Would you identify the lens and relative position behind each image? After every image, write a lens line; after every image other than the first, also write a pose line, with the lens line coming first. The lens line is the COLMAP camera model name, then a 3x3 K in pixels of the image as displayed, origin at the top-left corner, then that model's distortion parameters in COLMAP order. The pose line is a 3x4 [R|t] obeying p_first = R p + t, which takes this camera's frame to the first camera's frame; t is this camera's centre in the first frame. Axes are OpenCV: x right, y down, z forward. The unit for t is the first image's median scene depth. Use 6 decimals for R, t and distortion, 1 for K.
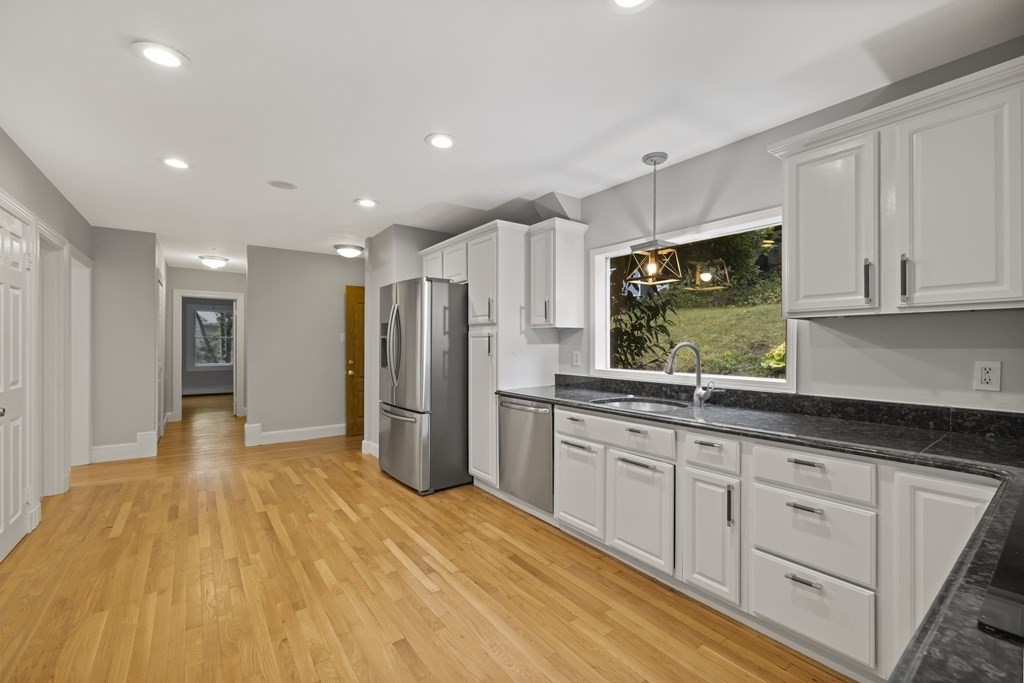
lens RADIAL K [[438.3, 0, 512.5], [0, 438.3, 341.8], [0, 0, 1]] dist [-0.003097, 0.000952]
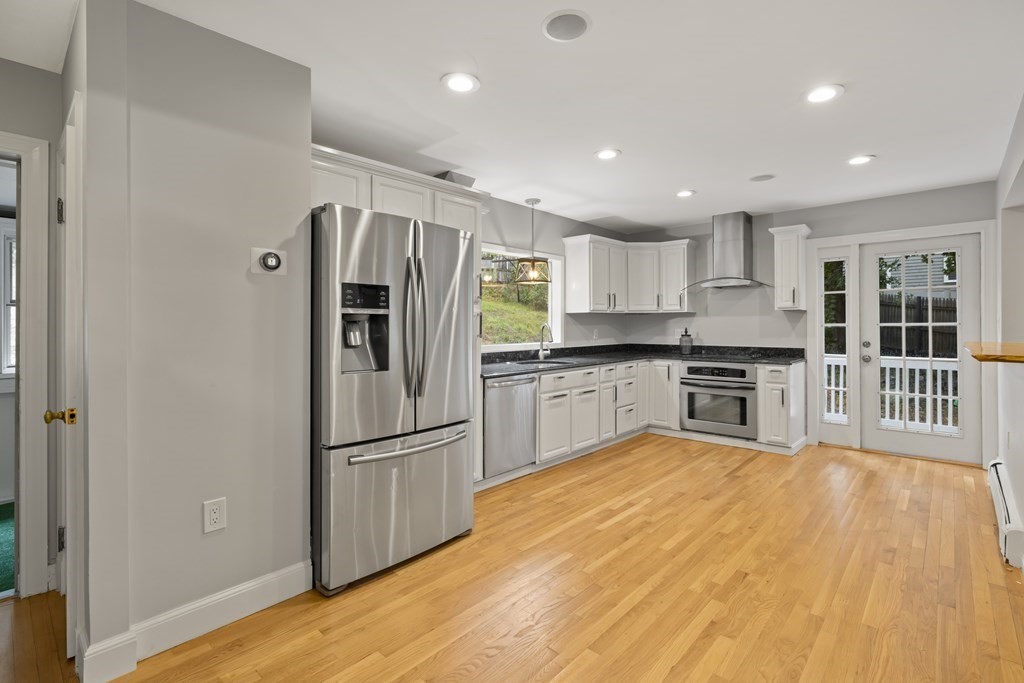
lens RADIAL K [[475.1, 0, 518.1], [0, 475.1, 323.5], [0, 0, 1]] dist [-0.001563, 0.000206]
pose [[-0.204248, 0.000537, 0.978919, -1.376433], [-0.000782, 0.999999, -0.000712, 0.004615], [-0.978919, -0.000911, -0.204248, 1.500801]]
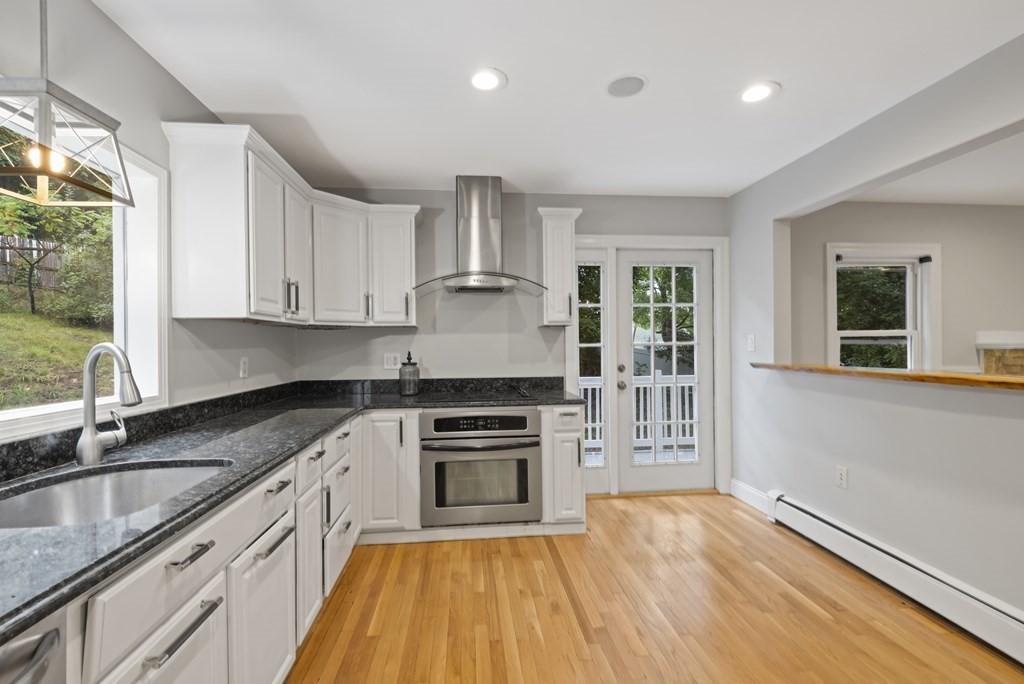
lens RADIAL K [[438.3, 0, 504.1], [0, 438.3, 347.0], [0, 0, 1]] dist [-0.003097, 0.000952]
pose [[-0.853686, 0.001621, 0.520785, -0.272307], [0.004486, 0.999981, 0.004241, 0.005794], [-0.520768, 0.005957, -0.853677, 1.219890]]
